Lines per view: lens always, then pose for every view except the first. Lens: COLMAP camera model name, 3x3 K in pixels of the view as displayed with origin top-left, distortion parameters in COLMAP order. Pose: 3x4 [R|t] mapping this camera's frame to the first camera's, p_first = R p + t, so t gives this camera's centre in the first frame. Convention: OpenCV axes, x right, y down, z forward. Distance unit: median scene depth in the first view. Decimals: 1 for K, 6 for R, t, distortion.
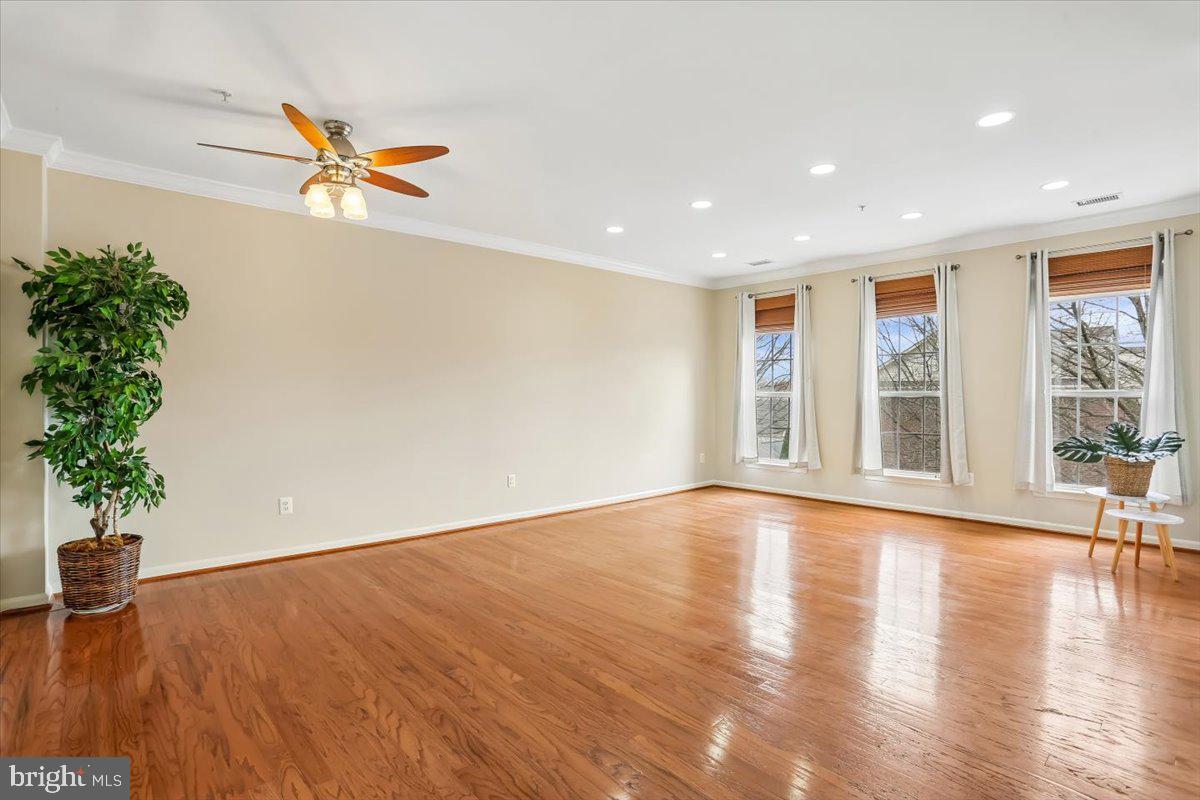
lens RADIAL K [[592.0, 0, 600.0], [0, 592.0, 400.0], [0, 0, 1]] dist [-0.052586, 0.000165]
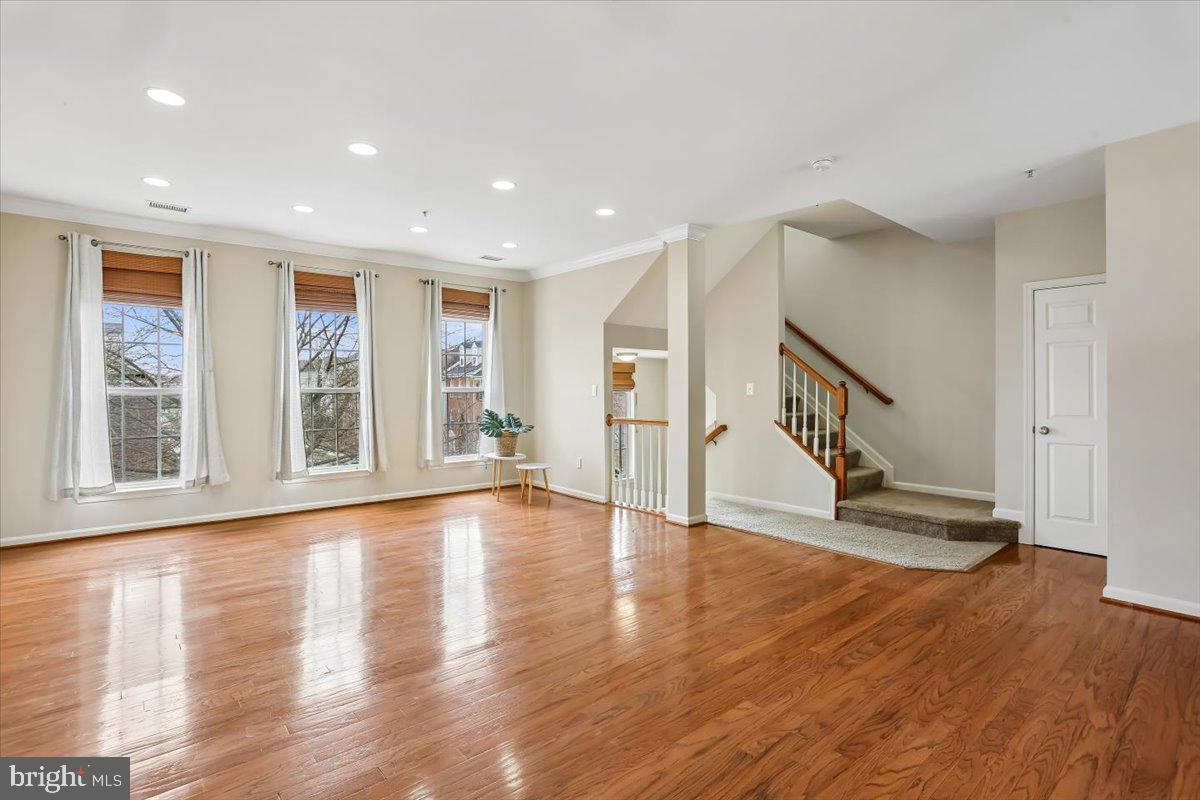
lens RADIAL K [[579.4, 0, 583.4], [0, 579.4, 394.3], [0, 0, 1]] dist [-0.046343, 0.016841]
pose [[0.021491, -0.006703, 0.999747, -0.468646], [0.009493, 0.999934, 0.006500, -0.006479], [-0.999724, 0.009351, 0.021553, 0.559662]]
